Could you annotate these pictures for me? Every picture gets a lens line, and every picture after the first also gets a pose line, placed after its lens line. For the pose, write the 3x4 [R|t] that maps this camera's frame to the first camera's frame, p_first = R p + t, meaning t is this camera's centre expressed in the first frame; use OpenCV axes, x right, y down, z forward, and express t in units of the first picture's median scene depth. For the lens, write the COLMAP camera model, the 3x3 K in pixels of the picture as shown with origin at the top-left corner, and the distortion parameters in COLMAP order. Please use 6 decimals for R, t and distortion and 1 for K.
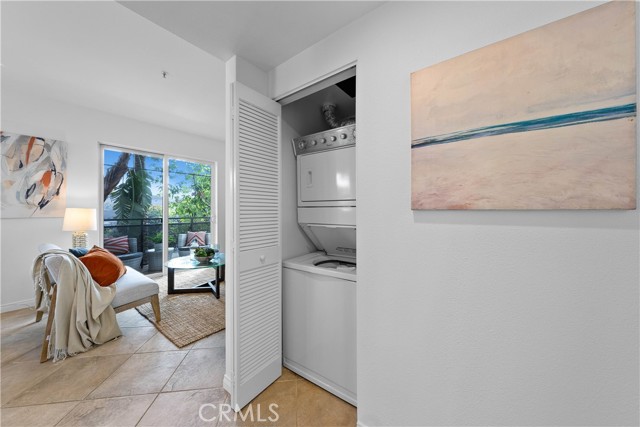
lens RADIAL K [[221.2, 0, 321.6], [0, 221.2, 209.7], [0, 0, 1]] dist [-0.002286, 0.000397]
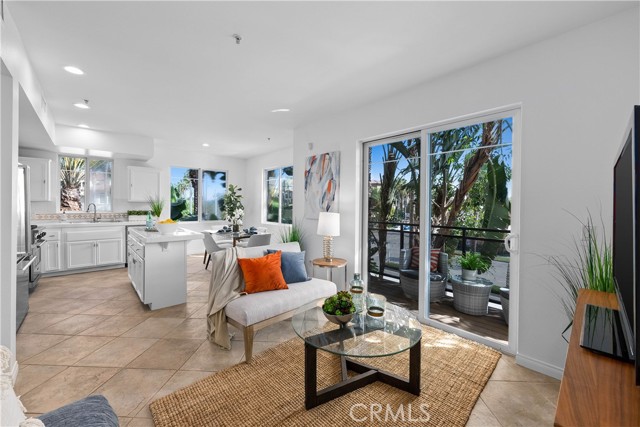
lens RADIAL K [[251.3, 0, 321.9], [0, 251.3, 206.5], [0, 0, 1]] dist [-0.000343, -0.000135]
pose [[-0.179696, 0.003158, -0.983717, 0.064242], [-0.009901, 0.999938, 0.005019, -0.041409], [0.983672, 0.010642, -0.179654, 1.170316]]
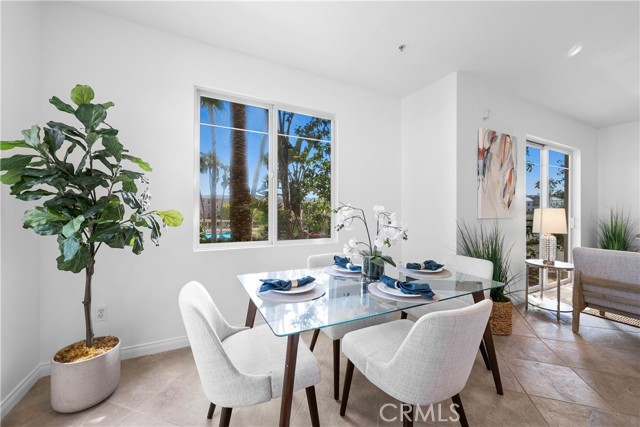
lens RADIAL K [[251.3, 0, 319.2], [0, 251.3, 211.3], [0, 0, 1]] dist [-0.000343, -0.000135]
pose [[0.898430, 0.005676, -0.439080, -1.475087], [-0.005458, 0.999984, 0.001758, 0.008582], [0.439083, 0.000817, 0.898446, -0.329766]]
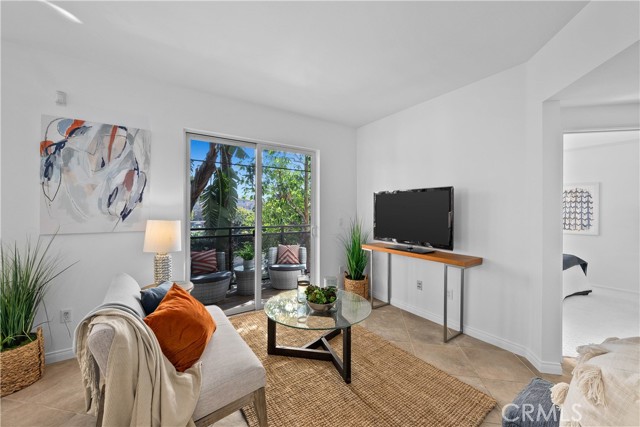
lens RADIAL K [[251.3, 0, 316.7], [0, 251.3, 211.1], [0, 0, 1]] dist [-0.000343, -0.000135]
pose [[0.944897, 0.001451, -0.327365, -0.349301], [-0.000670, 0.999997, 0.002496, -0.036863], [0.327367, -0.002139, 0.944895, 0.387490]]
